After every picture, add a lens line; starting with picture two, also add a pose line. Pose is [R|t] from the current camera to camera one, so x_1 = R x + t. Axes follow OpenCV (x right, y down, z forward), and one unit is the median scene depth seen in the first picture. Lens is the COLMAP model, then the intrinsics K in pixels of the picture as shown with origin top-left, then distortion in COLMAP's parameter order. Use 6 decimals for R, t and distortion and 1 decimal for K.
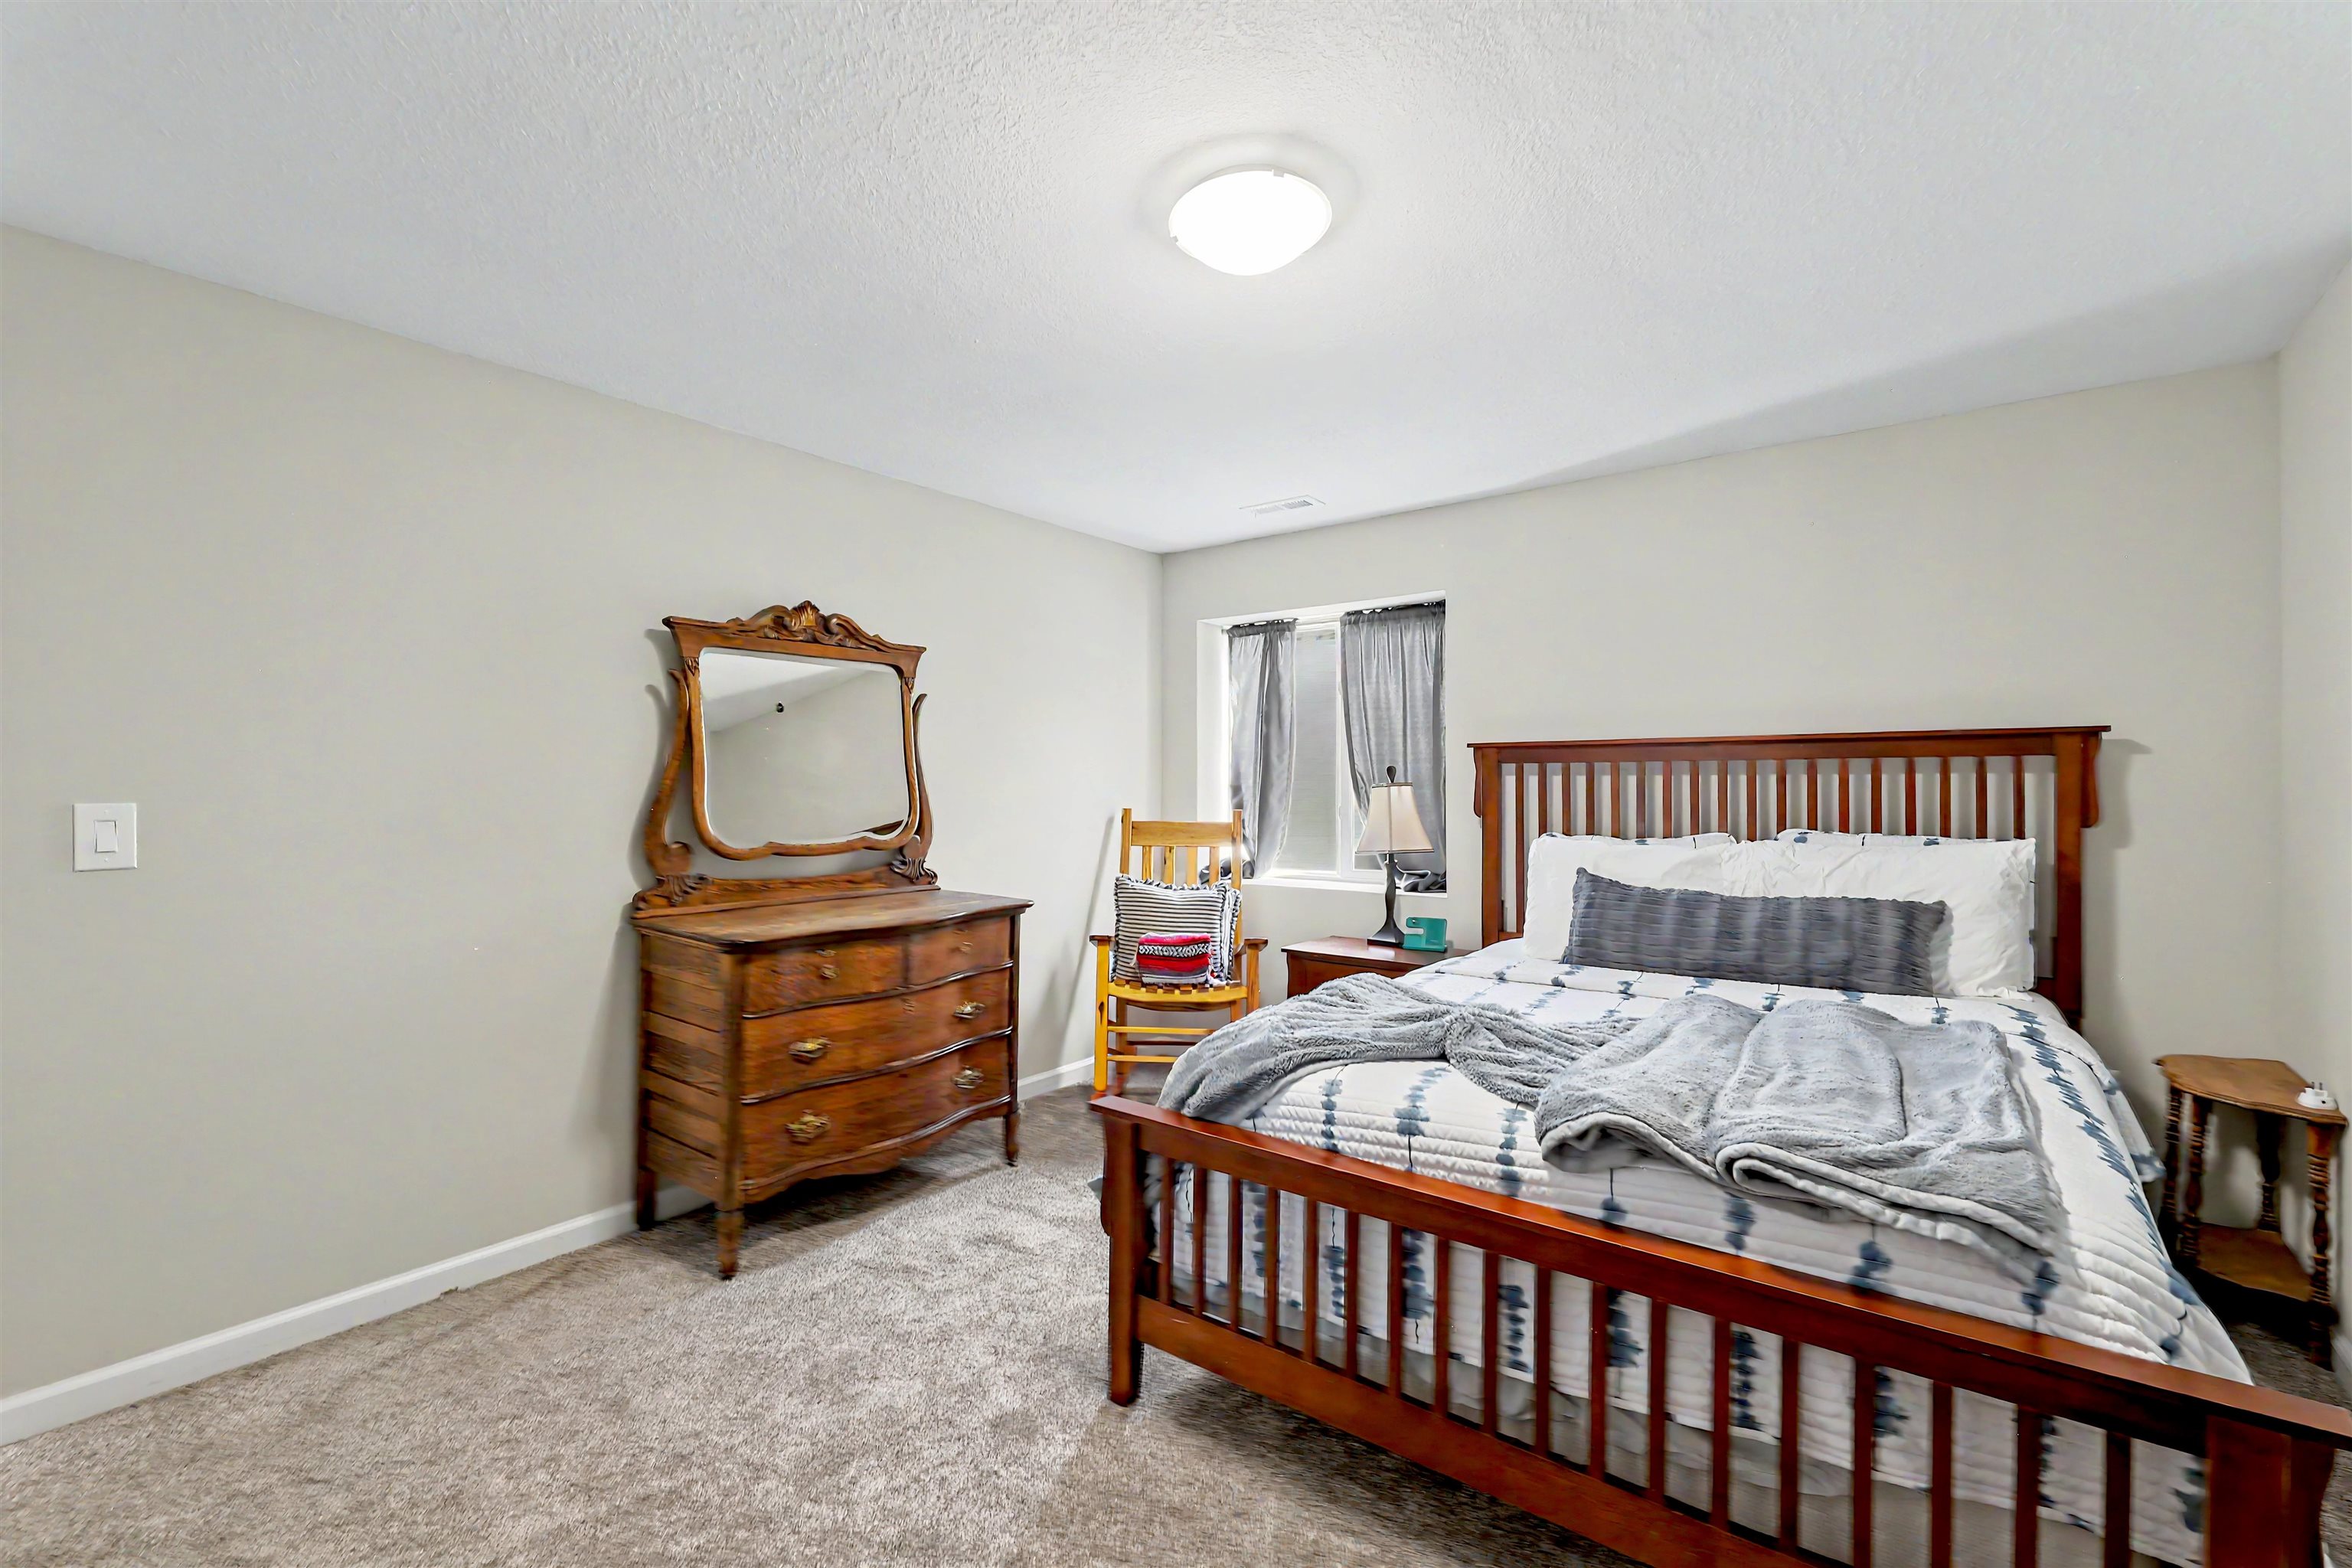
lens RADIAL K [[1017.9, 0, 1170.8], [0, 1017.9, 814.0], [0, 0, 1]] dist [-0.000565, -0.000222]
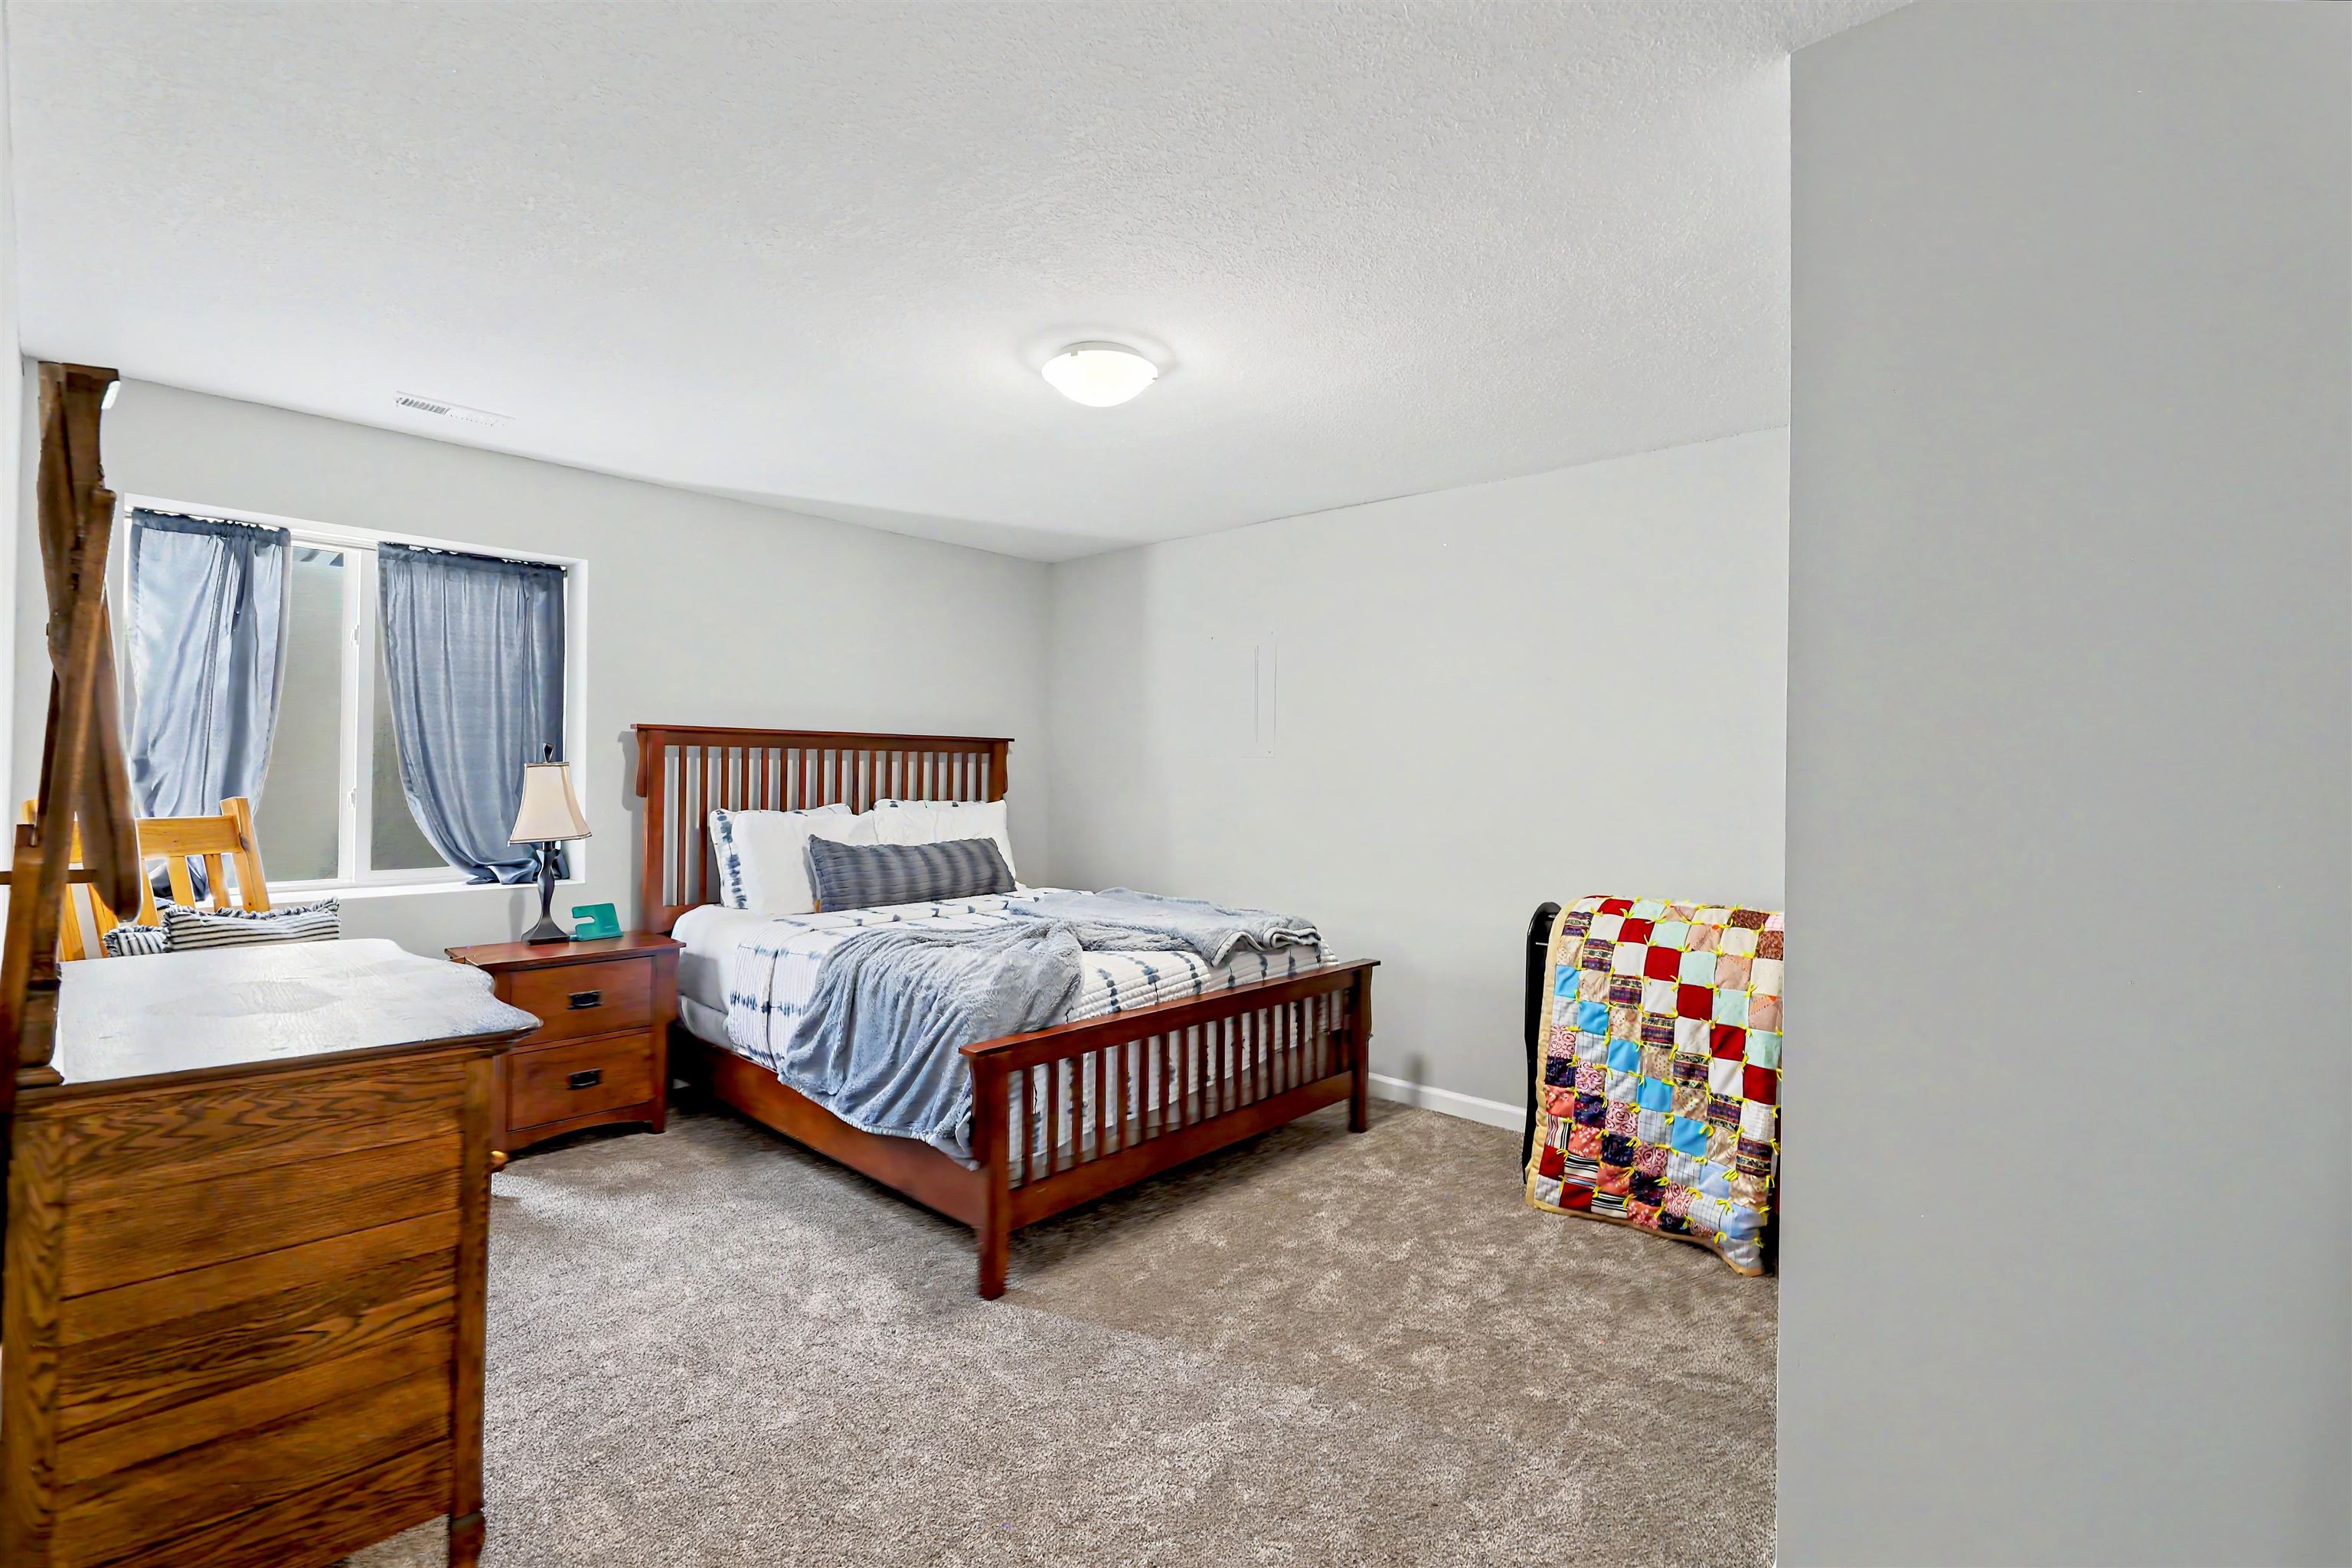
lens RADIAL K [[1031.0, 0, 1177.6], [0, 1031.0, 775.0], [0, 0, 1]] dist [-0.000969, -0.000311]
pose [[0.083274, 0.001099, 0.996526, -0.818417], [0.015919, 0.999870, -0.002433, -0.009401], [-0.996400, 0.016066, 0.083246, 0.466810]]
